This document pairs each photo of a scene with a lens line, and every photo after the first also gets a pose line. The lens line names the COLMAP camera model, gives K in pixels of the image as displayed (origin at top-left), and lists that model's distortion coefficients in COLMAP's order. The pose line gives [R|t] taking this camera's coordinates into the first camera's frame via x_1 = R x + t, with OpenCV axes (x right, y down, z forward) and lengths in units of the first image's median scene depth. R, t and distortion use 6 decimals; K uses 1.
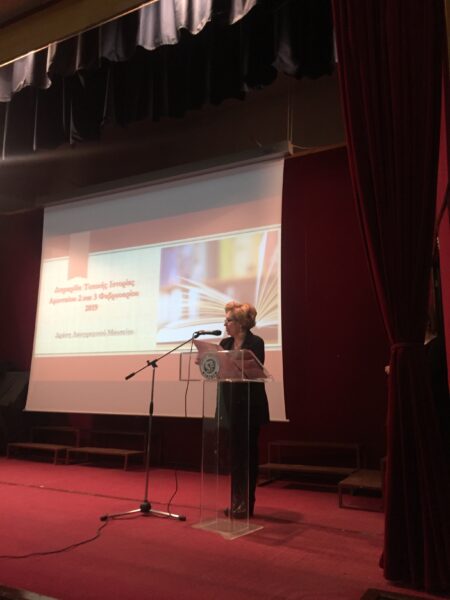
lens RADIAL K [[502.3, 0, 225.0], [0, 502.3, 300.0], [0, 0, 1]] dist [0.011065, 0.003799]
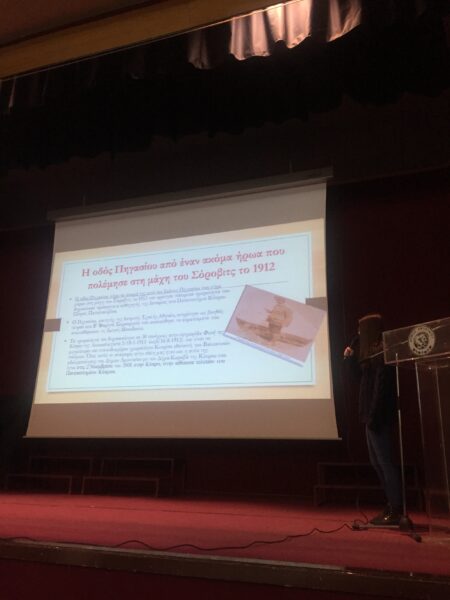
lens RADIAL K [[496.1, 0, 225.0], [0, 496.1, 300.0], [0, 0, 1]] dist [0.010907, 0.007428]
pose [[0.988947, 0.040313, 0.142683, -0.302581], [-0.026221, 0.994711, -0.099308, 0.088327], [-0.145932, 0.094469, 0.984774, 0.057780]]
